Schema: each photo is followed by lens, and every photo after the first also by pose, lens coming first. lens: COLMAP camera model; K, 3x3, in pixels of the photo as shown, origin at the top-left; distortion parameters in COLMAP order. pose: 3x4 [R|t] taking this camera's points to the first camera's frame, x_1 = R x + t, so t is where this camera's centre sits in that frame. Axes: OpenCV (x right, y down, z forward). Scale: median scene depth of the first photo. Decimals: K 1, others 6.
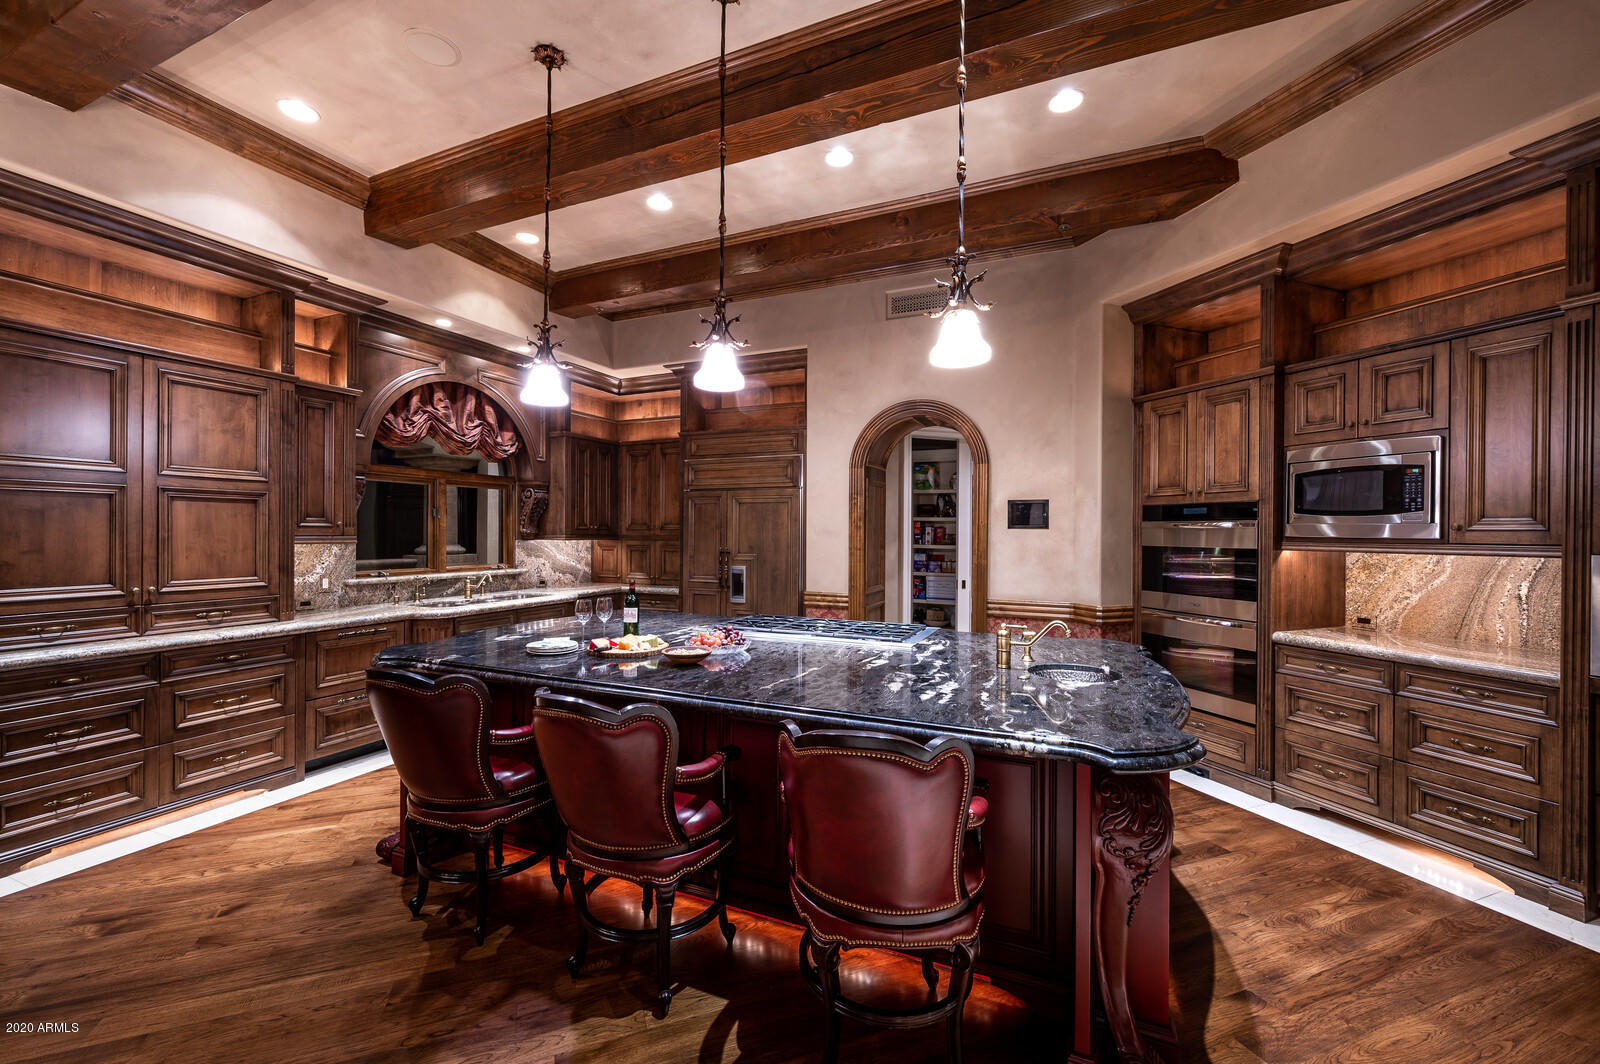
lens RADIAL K [[643.6, 0, 792.1], [0, 643.6, 536.4], [0, 0, 1]] dist [0.001448, -0.000004]
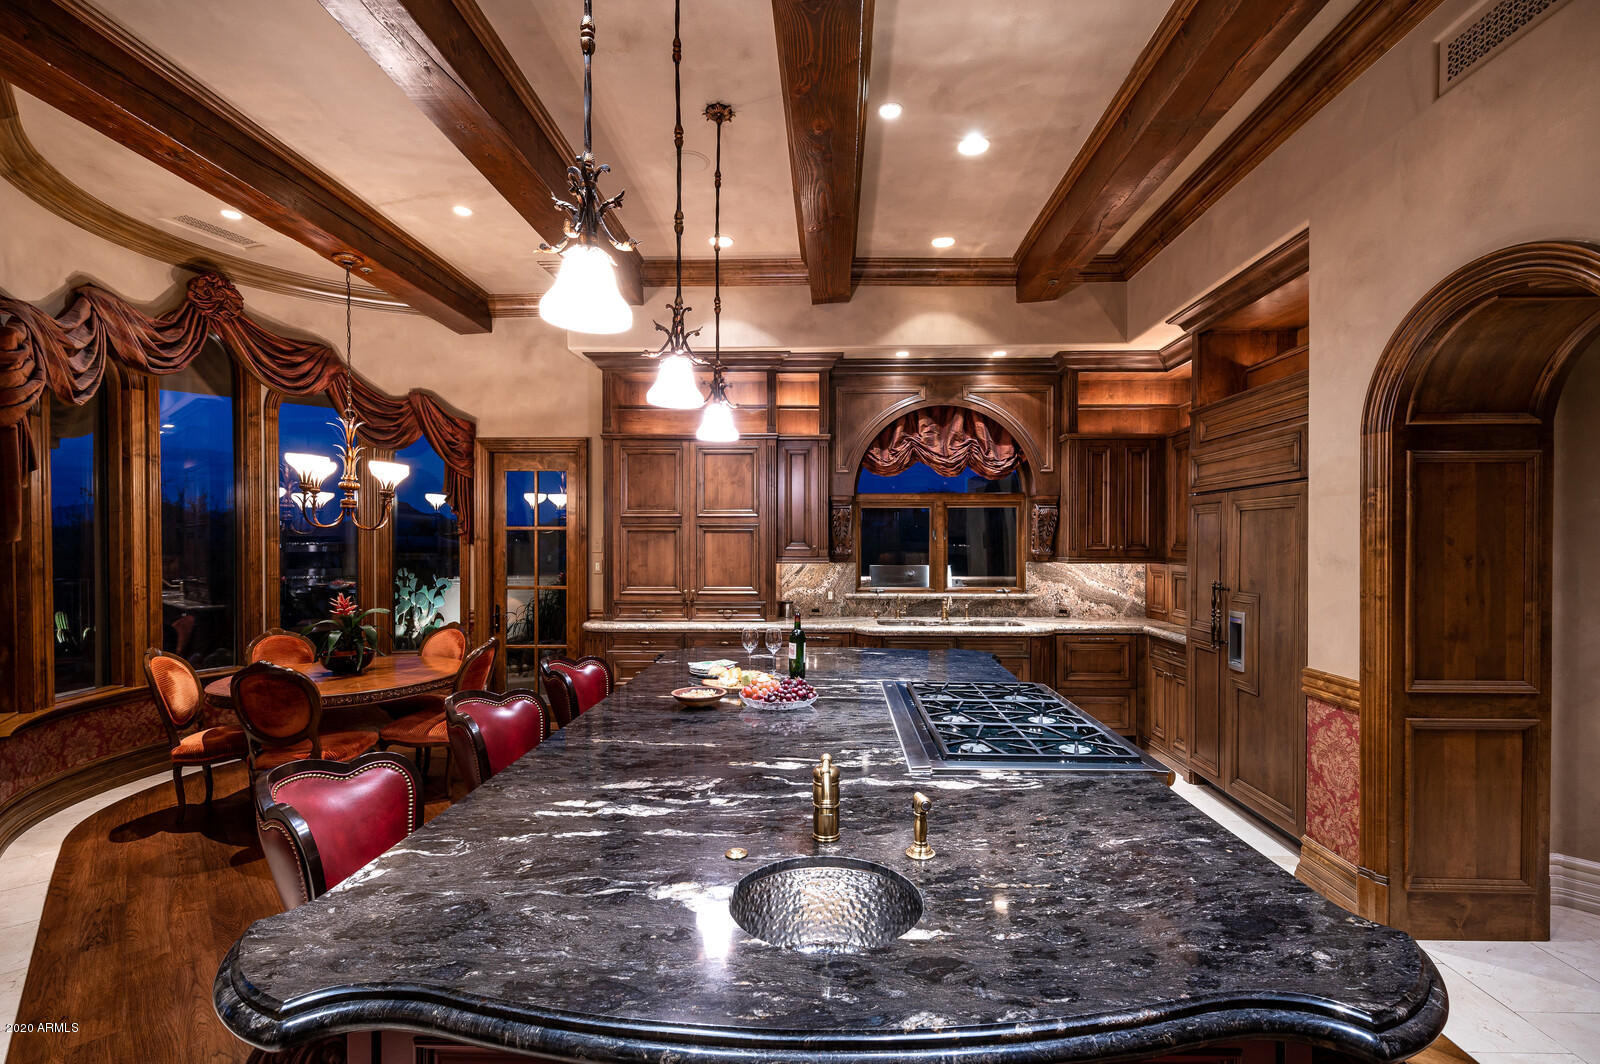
lens RADIAL K [[715.6, 0, 827.9], [0, 715.6, 547.4], [0, 0, 1]] dist [0.013028, 0.000064]
pose [[0.398152, 0.003381, -0.917313, 0.558325], [-0.005064, 0.999986, 0.001488, -0.021488], [0.917305, 0.004053, 0.398164, 0.495976]]
